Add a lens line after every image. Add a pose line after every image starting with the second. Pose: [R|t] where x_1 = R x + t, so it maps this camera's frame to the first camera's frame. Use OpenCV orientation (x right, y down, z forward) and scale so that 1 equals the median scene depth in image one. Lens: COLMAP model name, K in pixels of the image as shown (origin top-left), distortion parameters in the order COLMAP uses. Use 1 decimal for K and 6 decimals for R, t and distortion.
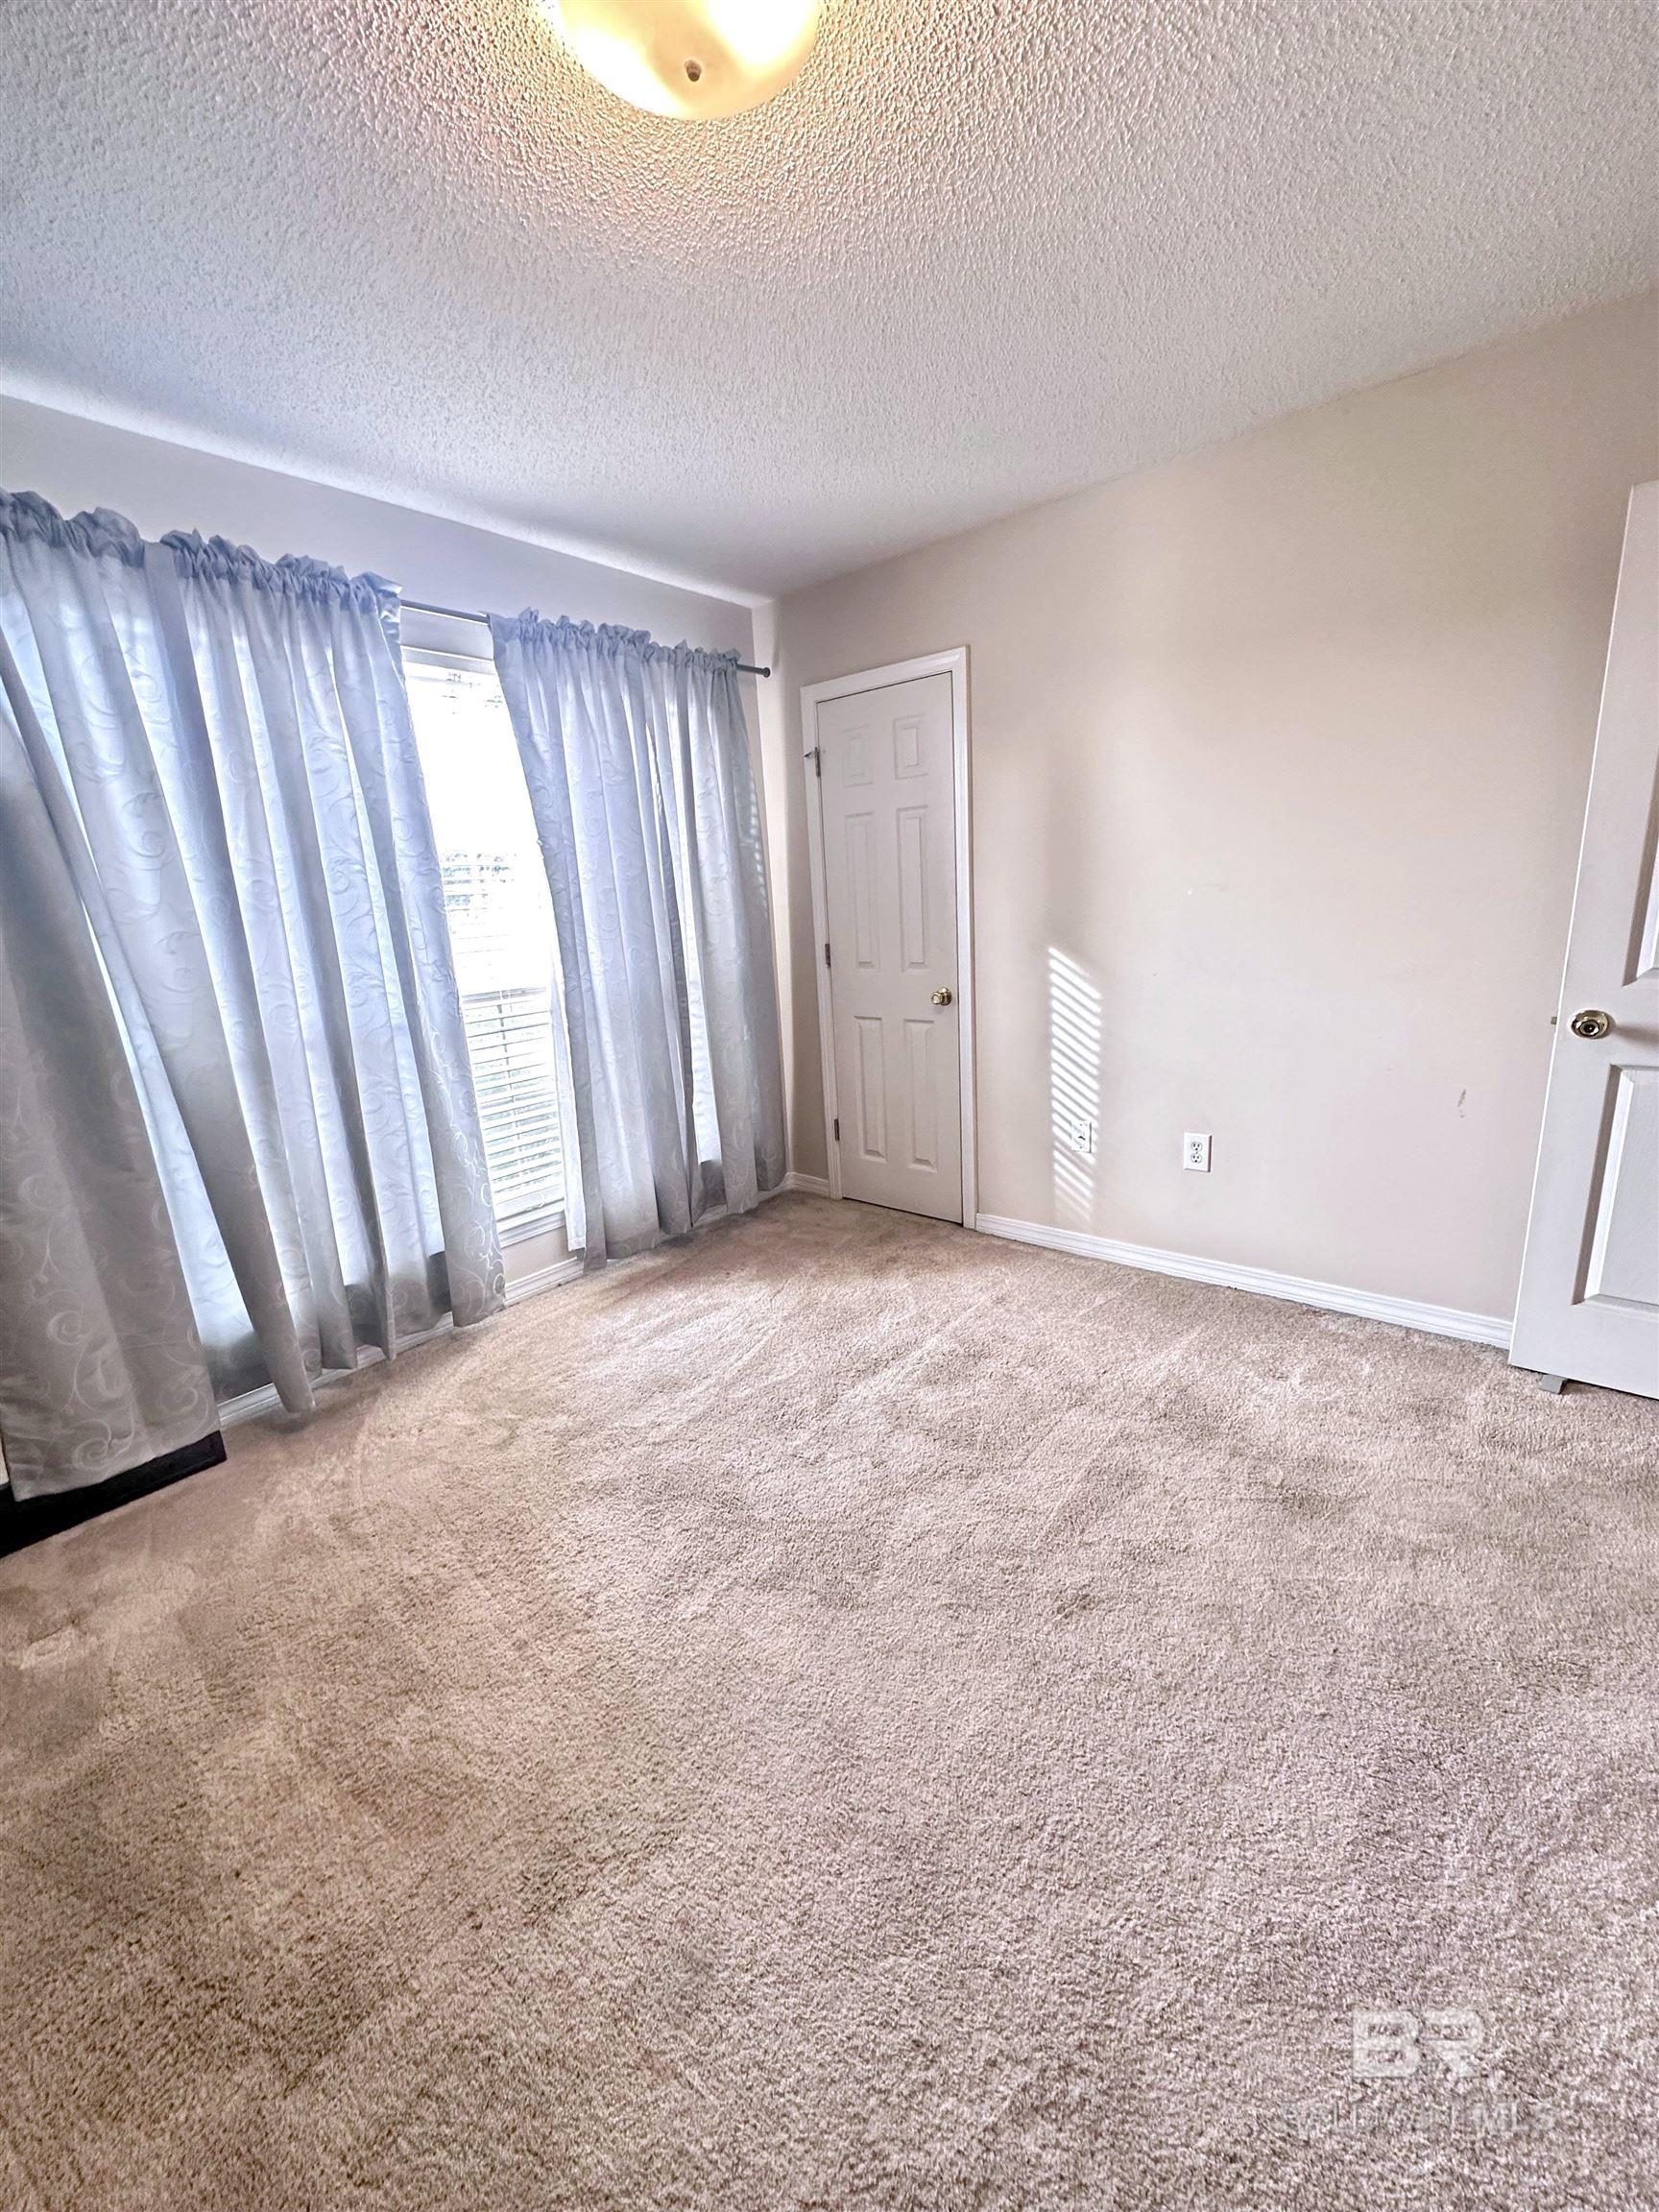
lens RADIAL K [[874.1, 0, 830.4], [0, 874.1, 1108.6], [0, 0, 1]] dist [0.006011, 0.000354]
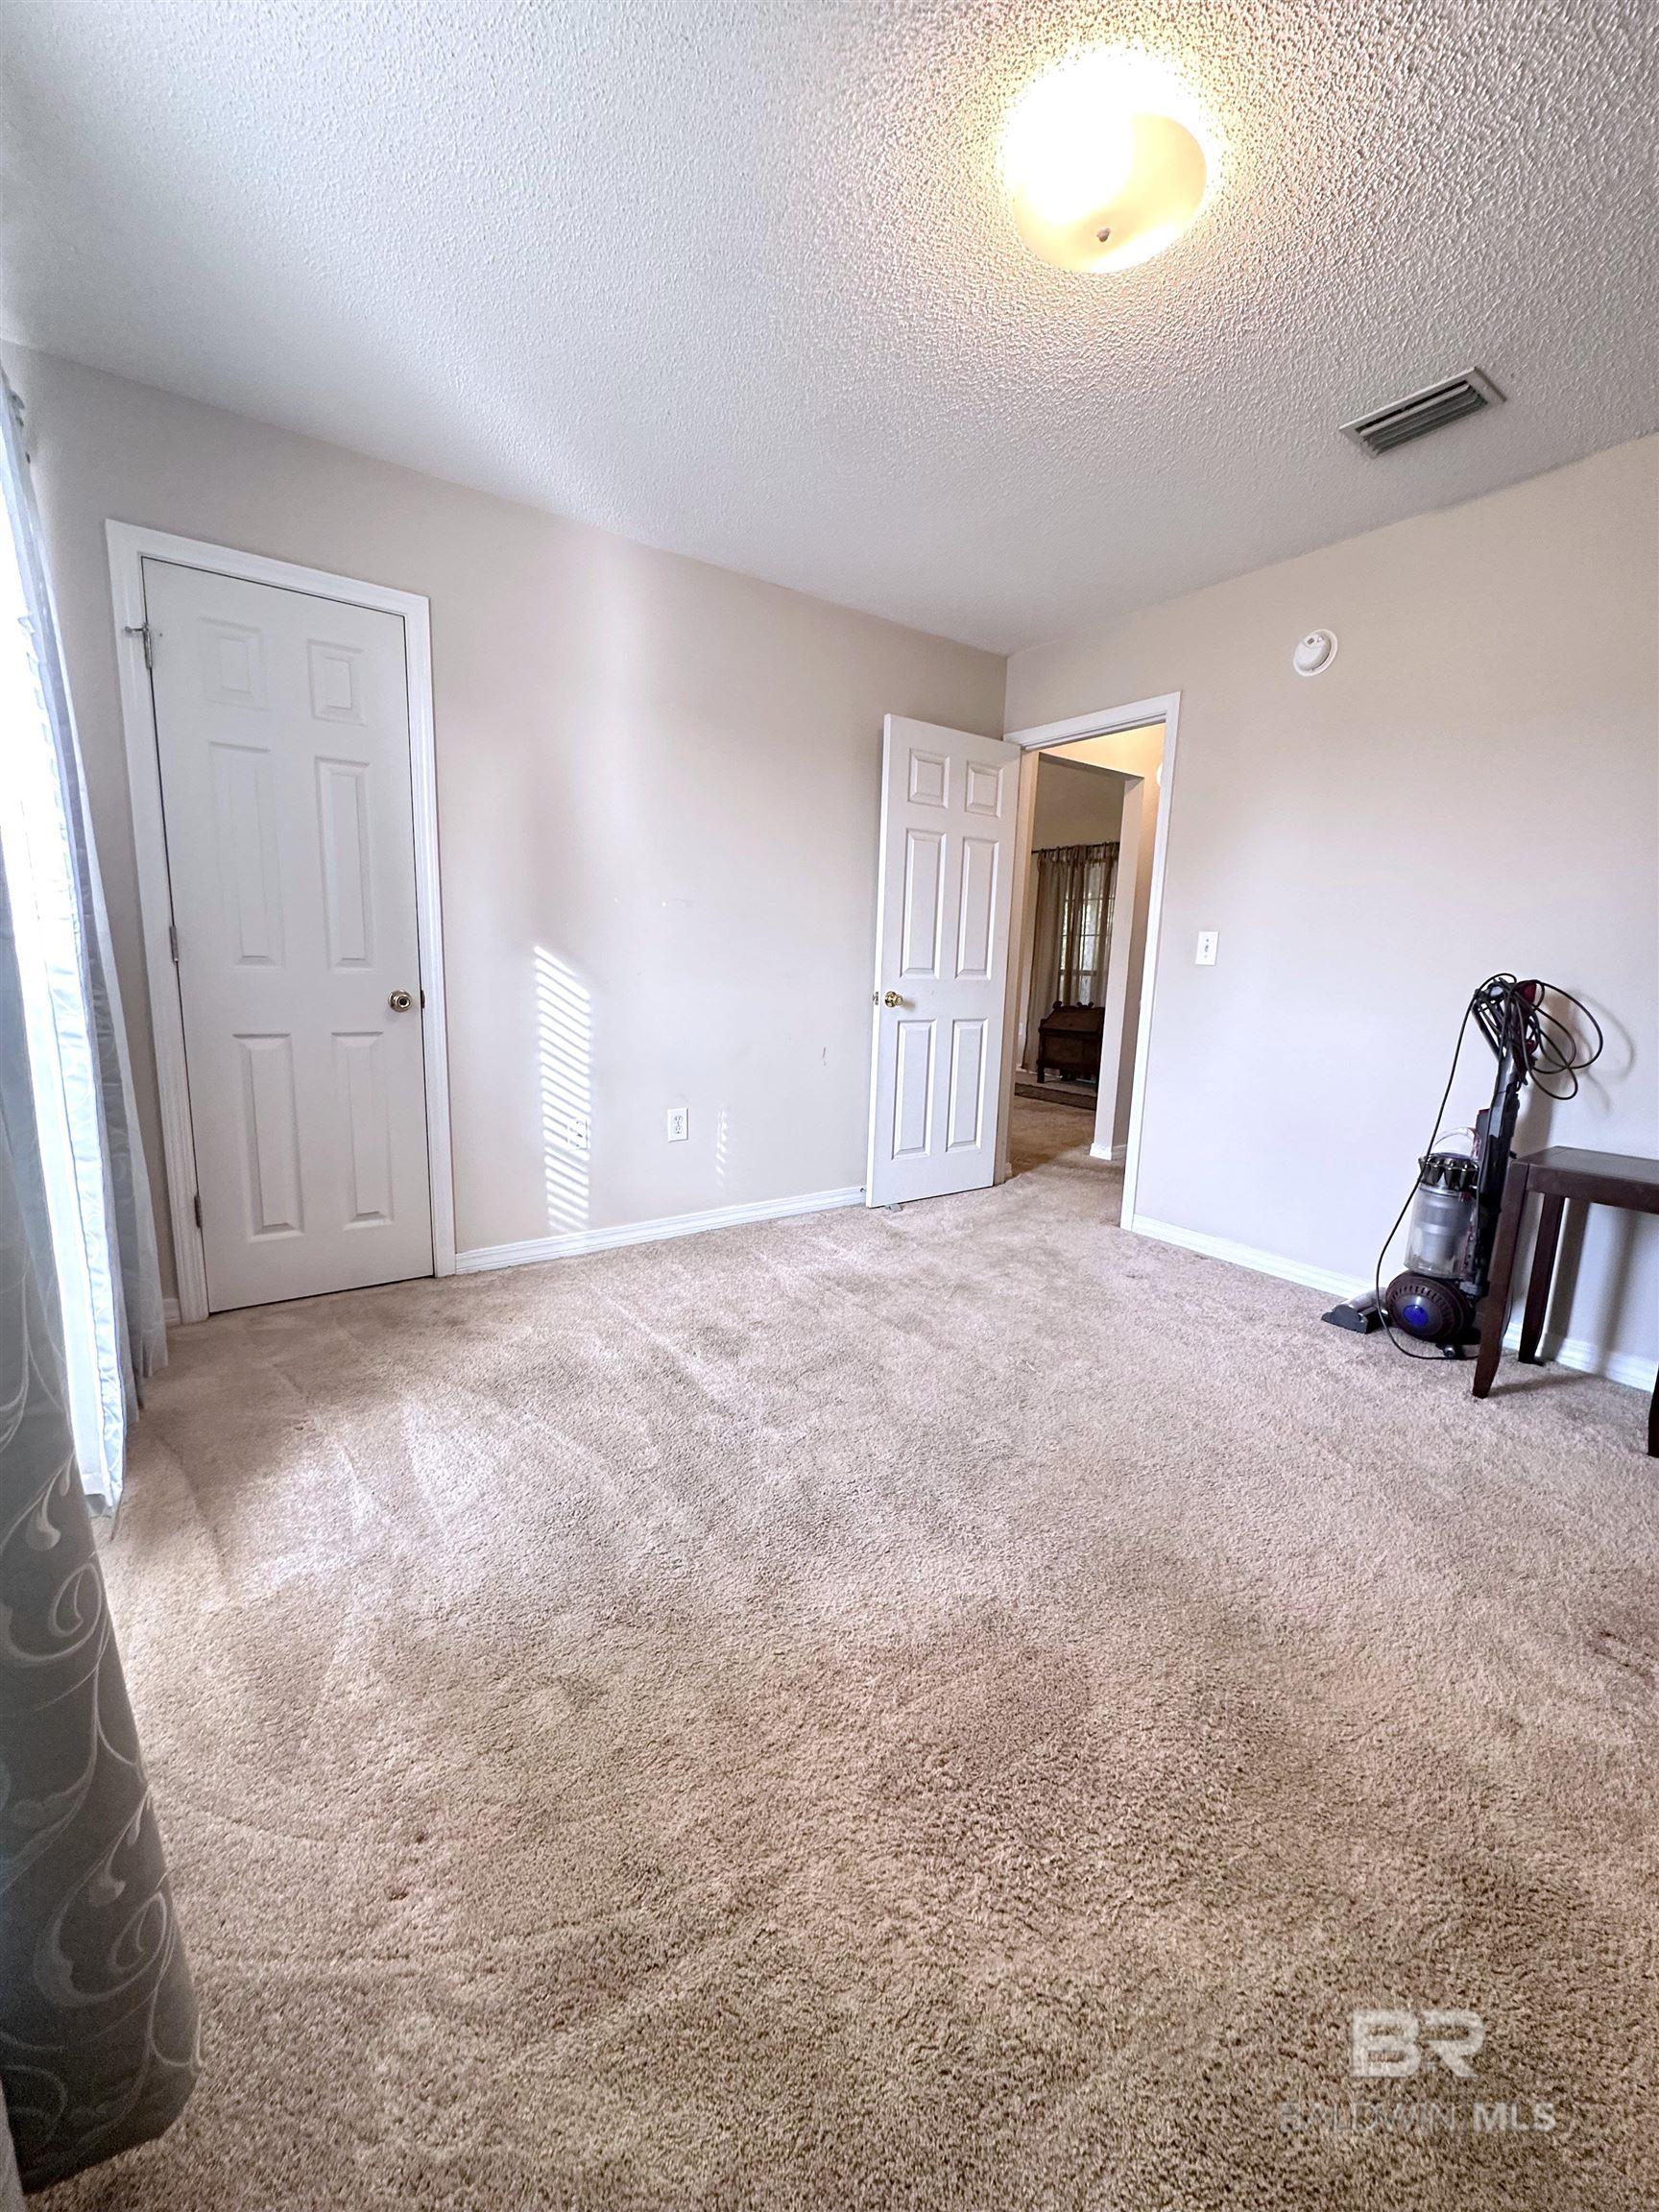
lens RADIAL K [[874.1, 0, 809.2], [0, 874.1, 1107.2], [0, 0, 1]] dist [0.006011, 0.000354]
pose [[0.265396, -0.095122, 0.959436, -0.640658], [0.189143, 0.980921, 0.044932, 0.006590], [-0.945404, 0.169546, 0.278325, 0.479073]]
